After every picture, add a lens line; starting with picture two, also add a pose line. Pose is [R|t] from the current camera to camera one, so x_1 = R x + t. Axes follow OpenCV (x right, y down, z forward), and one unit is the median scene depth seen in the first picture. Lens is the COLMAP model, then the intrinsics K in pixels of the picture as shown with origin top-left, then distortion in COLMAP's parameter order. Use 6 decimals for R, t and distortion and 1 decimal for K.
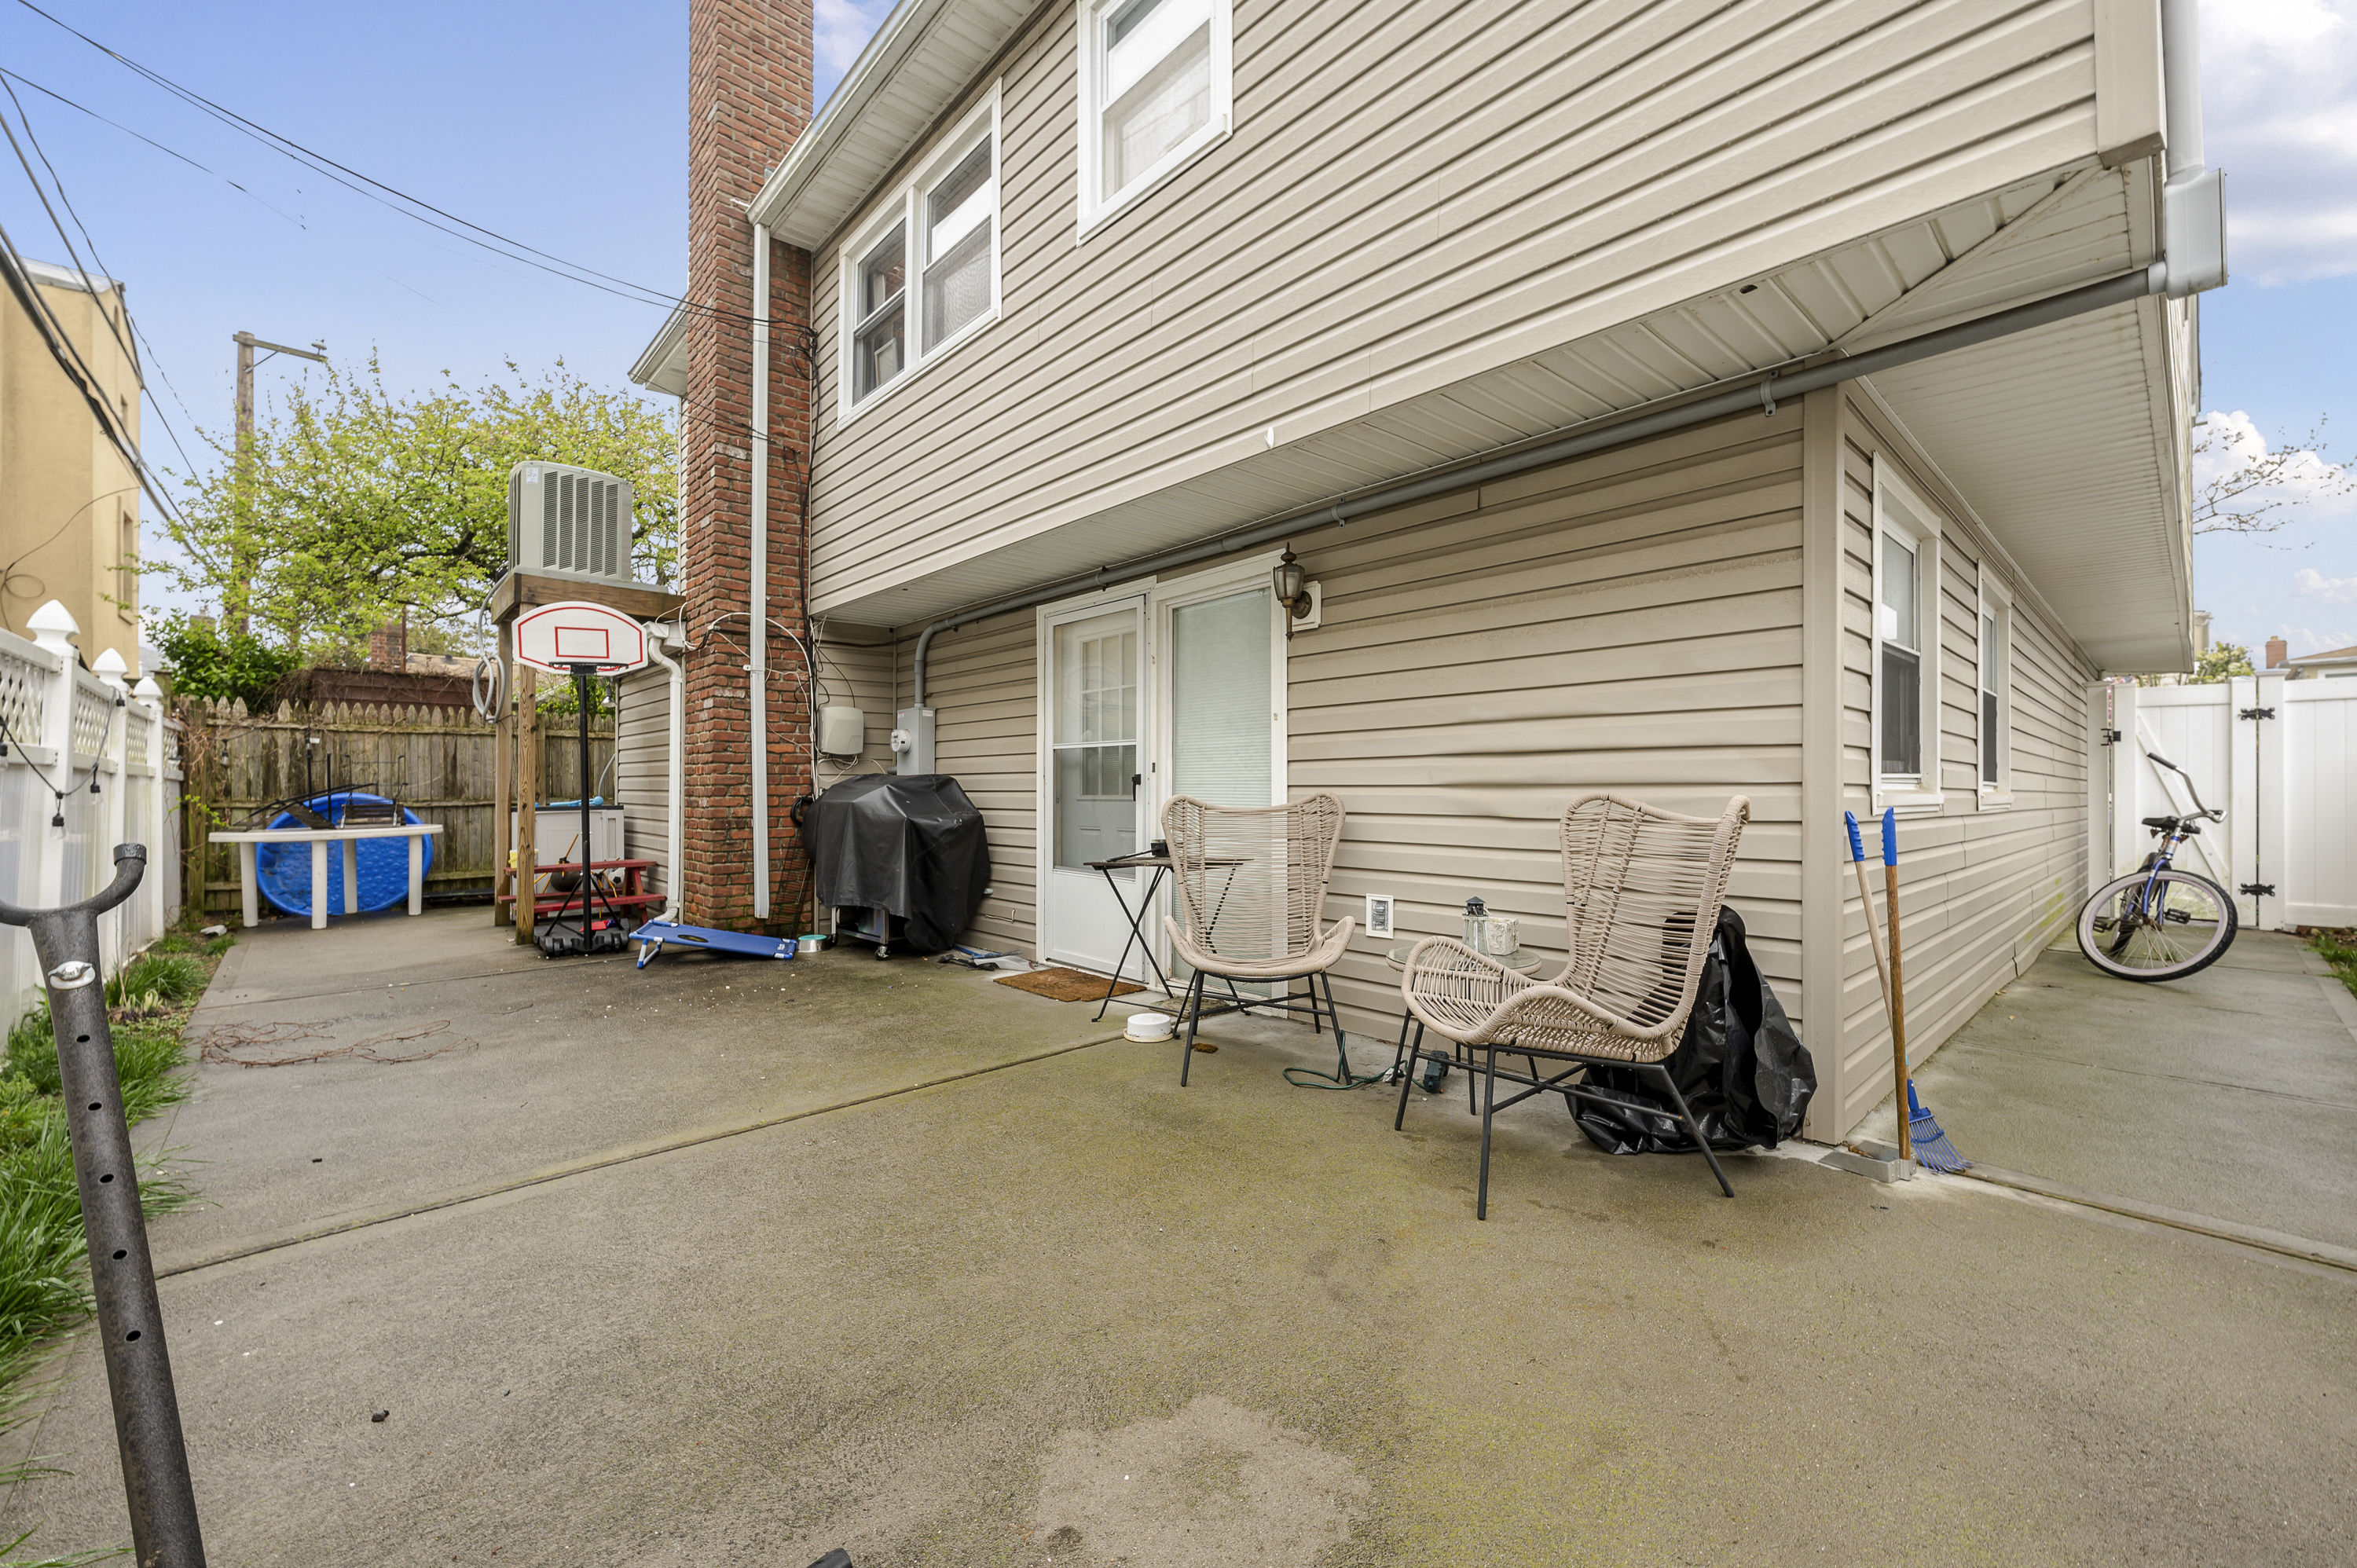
lens RADIAL K [[932.6, 0, 1184.0], [0, 932.6, 783.4], [0, 0, 1]] dist [-0.001217, -0.000248]
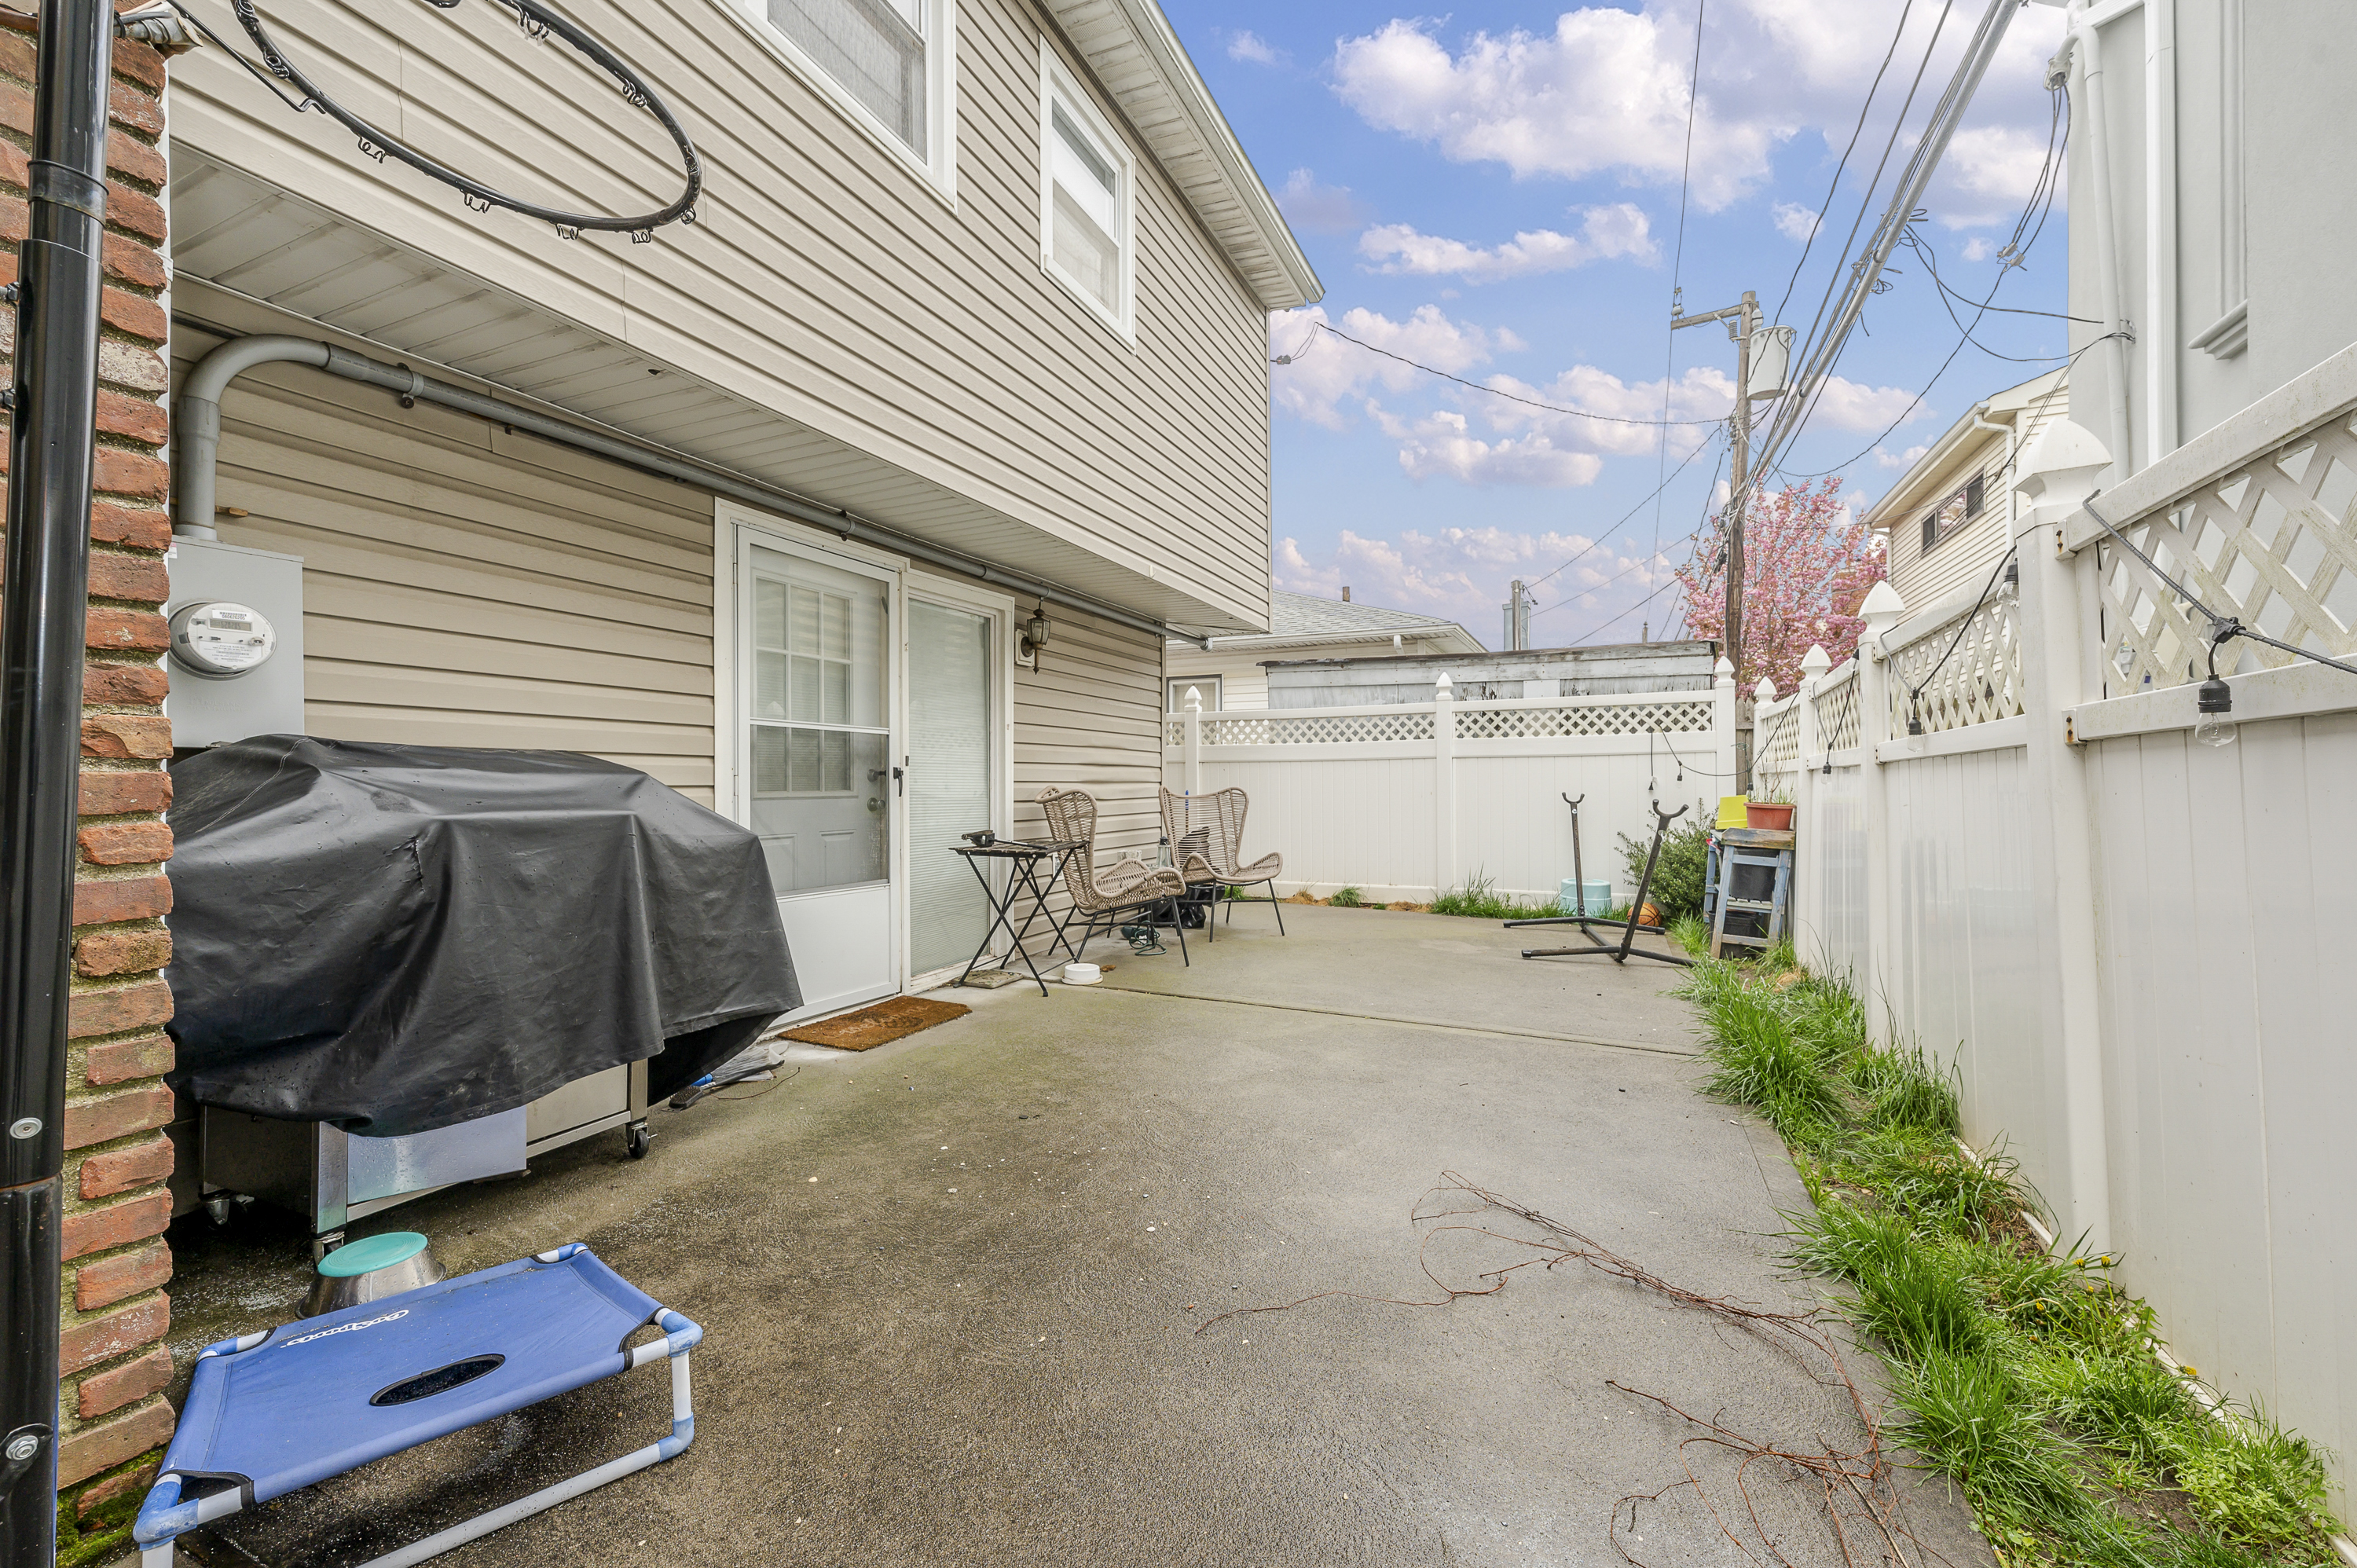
lens RADIAL K [[932.6, 0, 1183.4], [0, 932.6, 776.9], [0, 0, 1]] dist [-0.001217, -0.000248]
pose [[-0.387076, 0.006026, 0.922028, -0.954425], [-0.008016, 0.999919, -0.009900, 0.006102], [-0.922013, -0.011223, -0.386996, 1.043061]]
